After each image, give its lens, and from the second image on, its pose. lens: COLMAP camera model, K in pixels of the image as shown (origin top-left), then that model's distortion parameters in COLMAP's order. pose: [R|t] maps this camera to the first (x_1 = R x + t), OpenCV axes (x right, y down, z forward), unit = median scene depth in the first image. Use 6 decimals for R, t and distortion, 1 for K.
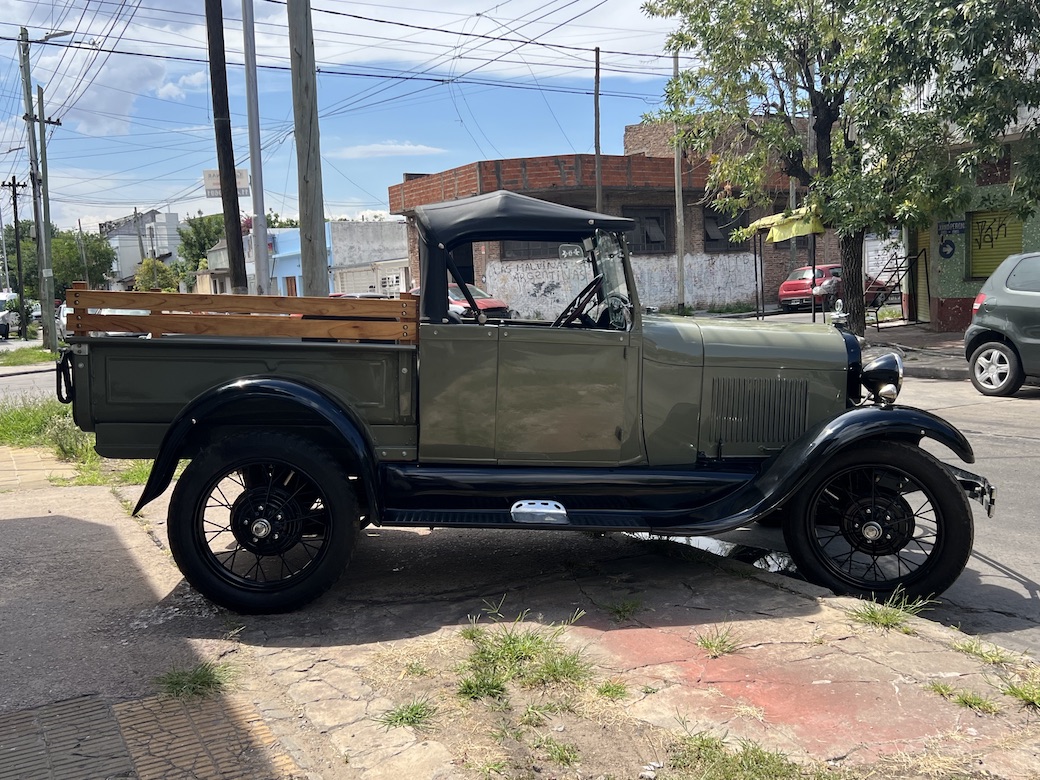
lens RADIAL K [[1061.5, 0, 520.0], [0, 1061.5, 390.0], [0, 0, 1]] dist [0.065974, -0.243969]
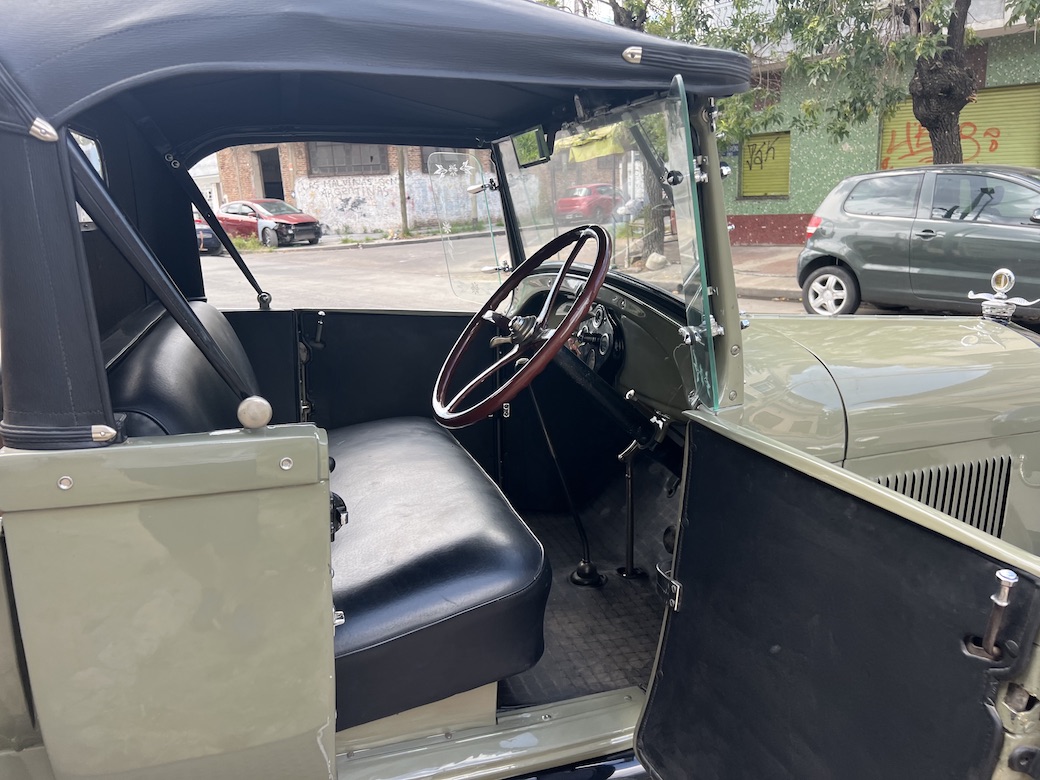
lens RADIAL K [[789.6, 0, 520.0], [0, 789.6, 390.0], [0, 0, 1]] dist [0.045137, -0.061738]
pose [[0.972662, -0.053190, 0.226053, -0.007792], [0.020923, 0.989529, 0.142808, -0.053024], [-0.231282, -0.134174, 0.963590, 0.416514]]
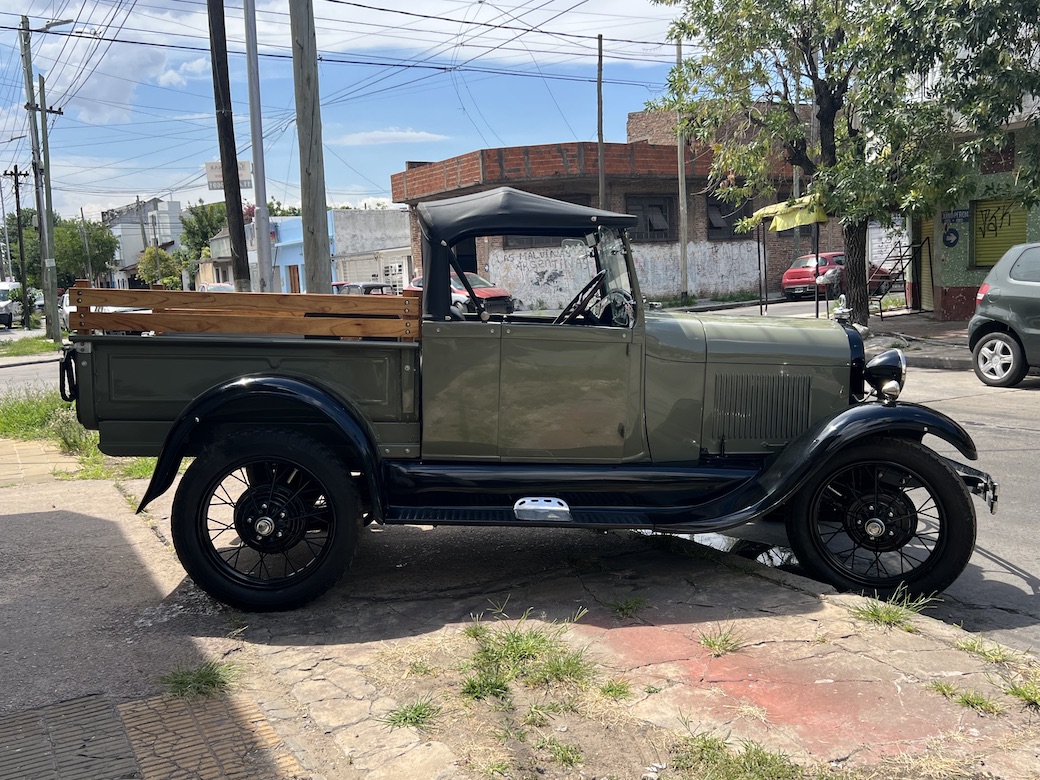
lens RADIAL K [[1061.5, 0, 520.0], [0, 1061.5, 390.0], [0, 0, 1]] dist [0.065974, -0.243969]
pose [[0.999995, -0.001693, -0.002814, 0.000093], [0.001728, 0.999922, 0.012355, -0.005178], [0.002793, -0.012360, 0.999920, 0.000100]]
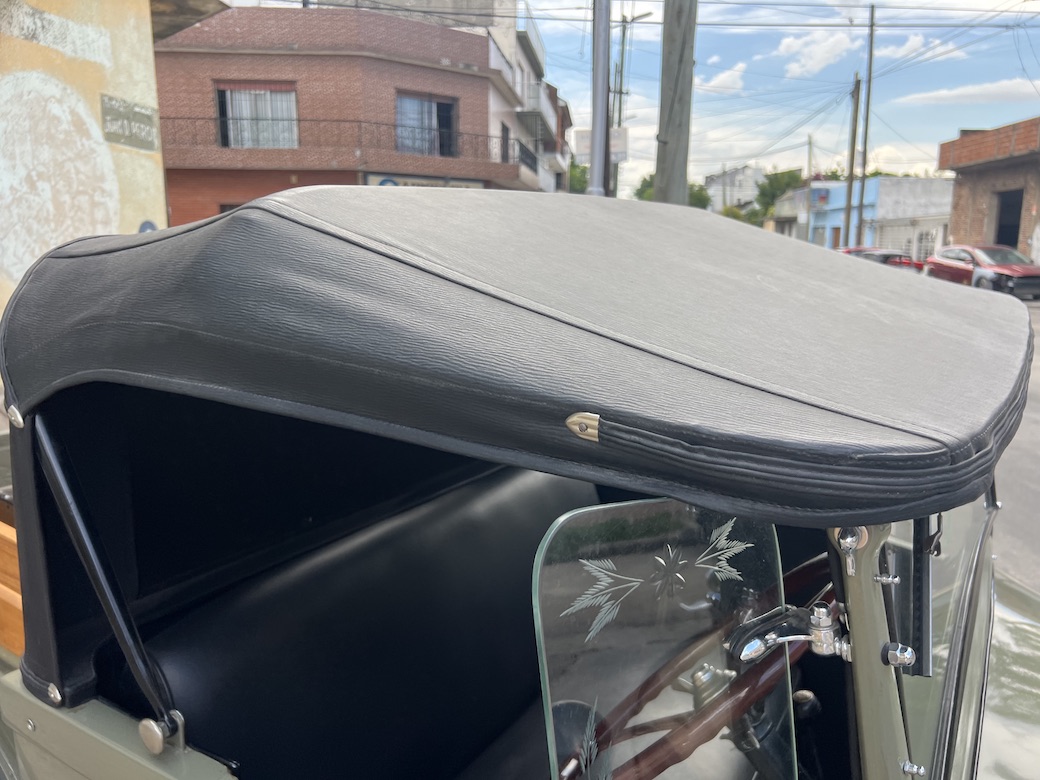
lens RADIAL K [[782.5, 0, 520.0], [0, 782.5, 390.0], [0, 0, 1]] dist [-0.003439, -0.003144]
pose [[0.804332, 0.162962, -0.571397, 0.063317], [-0.096224, 0.984685, 0.145381, -0.093758], [0.586338, -0.061952, 0.807694, 0.480467]]
